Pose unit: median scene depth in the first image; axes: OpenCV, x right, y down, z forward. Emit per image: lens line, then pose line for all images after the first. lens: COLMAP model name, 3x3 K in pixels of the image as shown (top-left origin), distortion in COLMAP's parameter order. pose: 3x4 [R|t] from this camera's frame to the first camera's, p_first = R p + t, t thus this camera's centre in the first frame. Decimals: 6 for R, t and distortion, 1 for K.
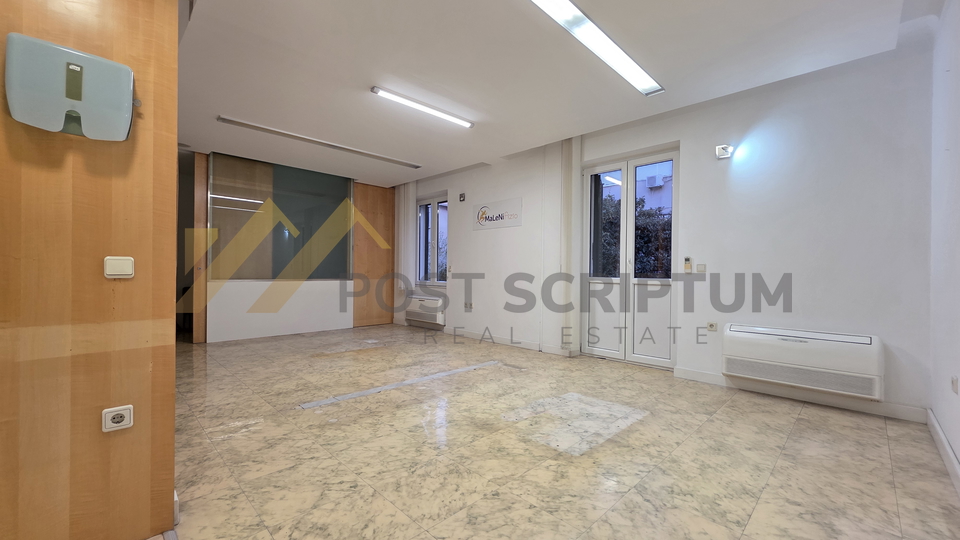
lens RADIAL K [[381.0, 0, 484.4], [0, 381.0, 272.6], [0, 0, 1]] dist [0.003483, 0.000377]
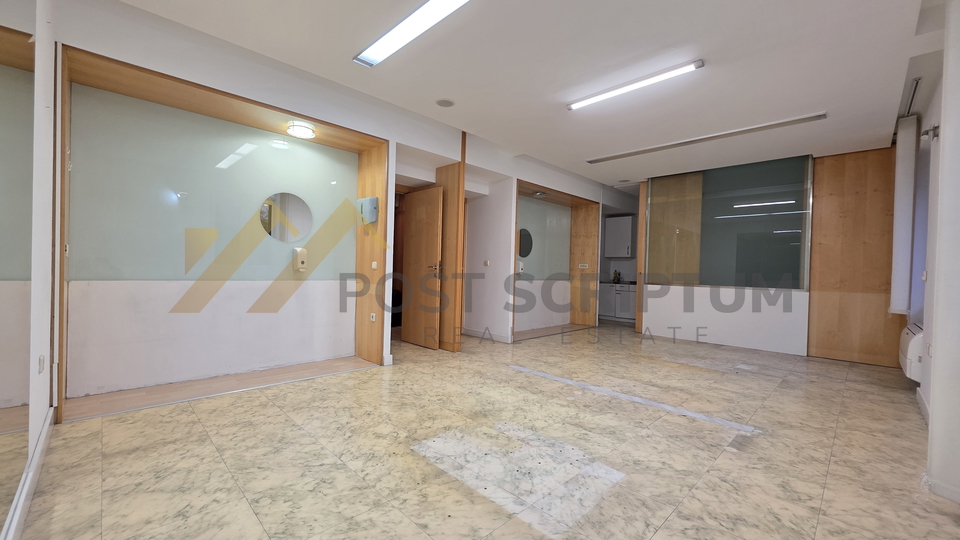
lens RADIAL K [[381.0, 0, 482.4], [0, 381.0, 272.8], [0, 0, 1]] dist [0.003483, 0.000377]
pose [[-0.002382, -0.001683, -0.999996, 0.824519], [-0.031379, 0.999506, -0.001608, 0.008924], [0.999505, 0.031375, -0.002434, 0.774324]]
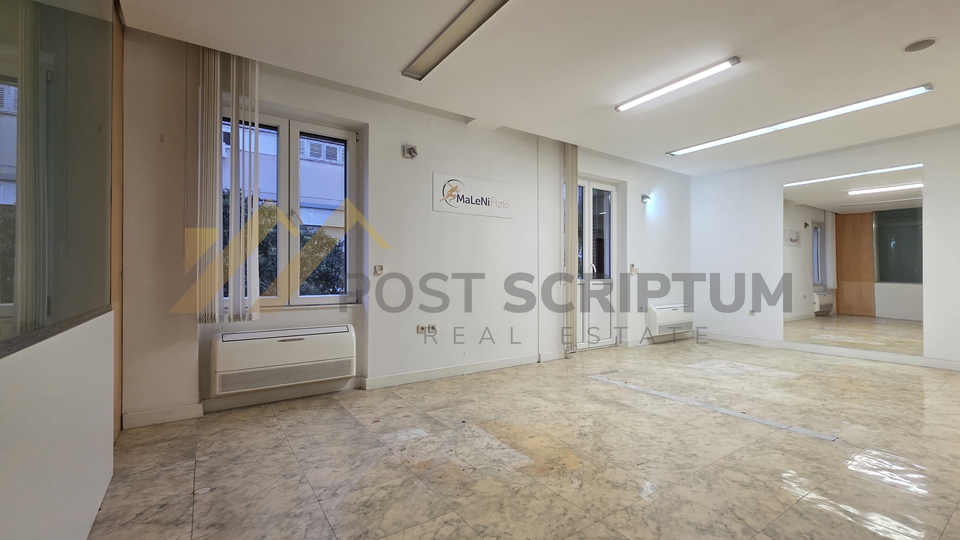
lens RADIAL K [[422.2, 0, 536.1], [0, 422.2, 275.1], [0, 0, 1]] dist [0.005826, 0.000279]
pose [[0.119425, -0.008130, 0.992810, -1.292713], [0.002207, 0.999966, 0.007923, -0.014085], [-0.992841, 0.001245, 0.119439, 1.348044]]
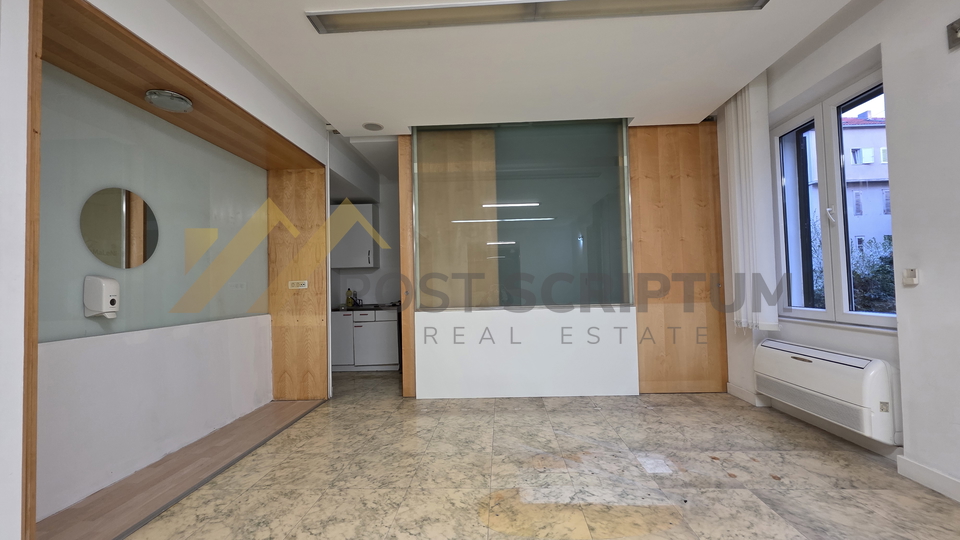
lens RADIAL K [[381.0, 0, 484.6], [0, 381.0, 272.6], [0, 0, 1]] dist [0.003483, 0.000377]
pose [[0.674630, -0.052623, -0.736278, -0.183550], [0.030638, 0.998592, -0.043298, -0.021840], [0.737520, 0.006652, 0.675292, 0.997834]]
